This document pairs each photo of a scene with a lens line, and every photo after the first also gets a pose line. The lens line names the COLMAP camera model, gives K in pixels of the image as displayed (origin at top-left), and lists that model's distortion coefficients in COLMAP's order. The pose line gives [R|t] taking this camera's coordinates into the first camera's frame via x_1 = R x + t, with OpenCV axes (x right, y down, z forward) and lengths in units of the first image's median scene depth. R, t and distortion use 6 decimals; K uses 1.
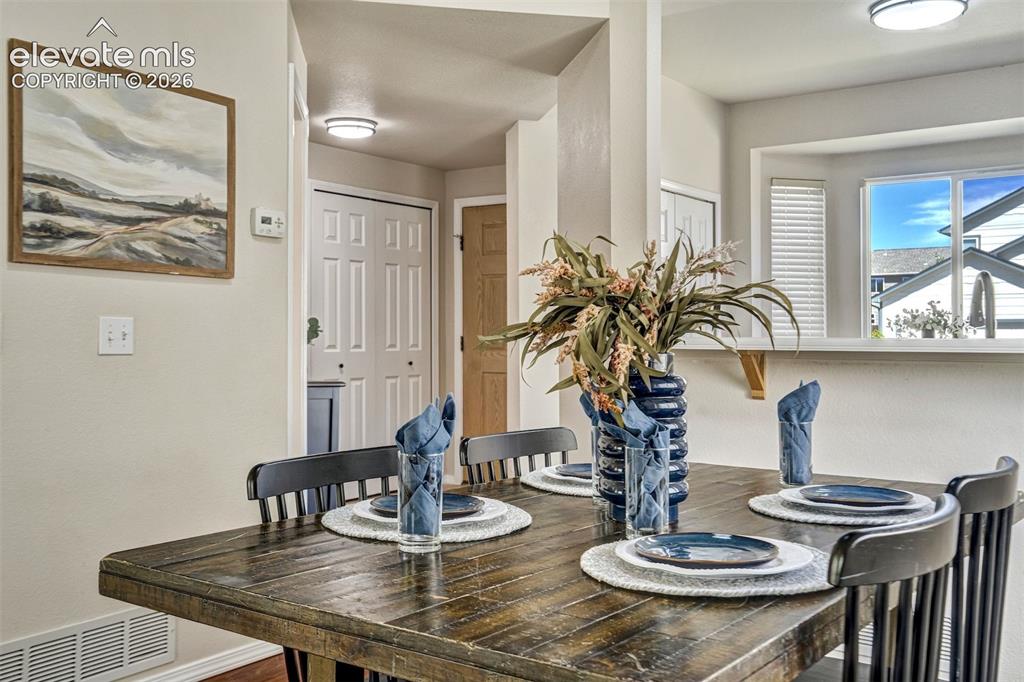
lens RADIAL K [[987.4, 0, 508.0], [0, 987.4, 341.1], [0, 0, 1]] dist [0.015442, 0.000000]
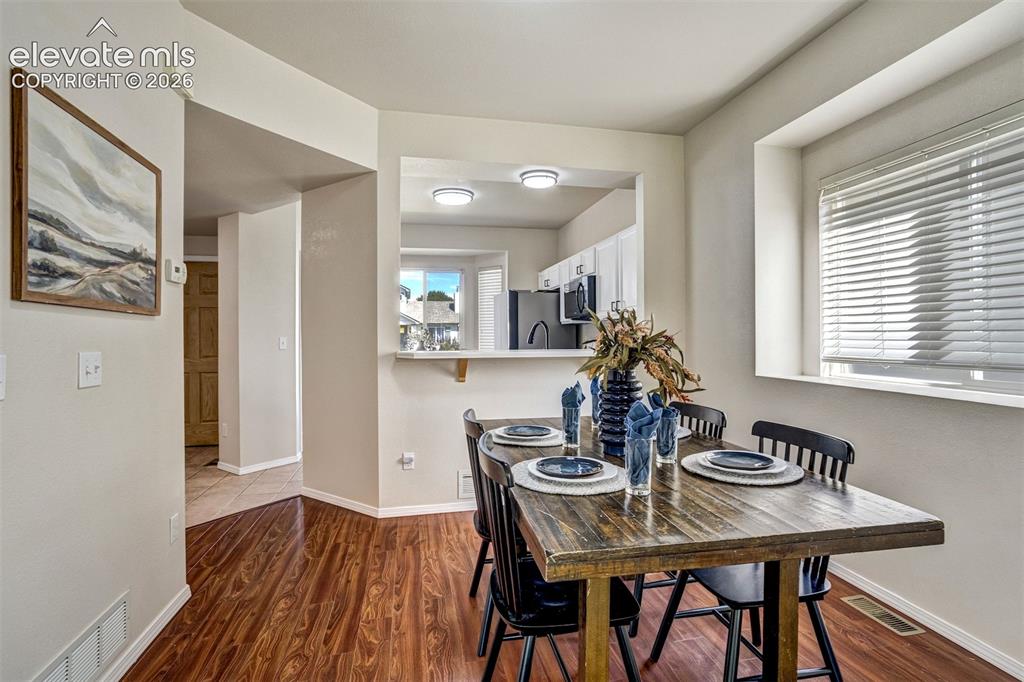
lens RADIAL K [[479.8, 0, 522.1], [0, 479.8, 338.9], [0, 0, 1]] dist [-0.037253, 0.006049]
pose [[0.664502, -0.008534, 0.747237, -0.460052], [0.009061, 0.999953, 0.003363, -0.035972], [-0.747231, 0.004536, 0.664549, 0.308764]]
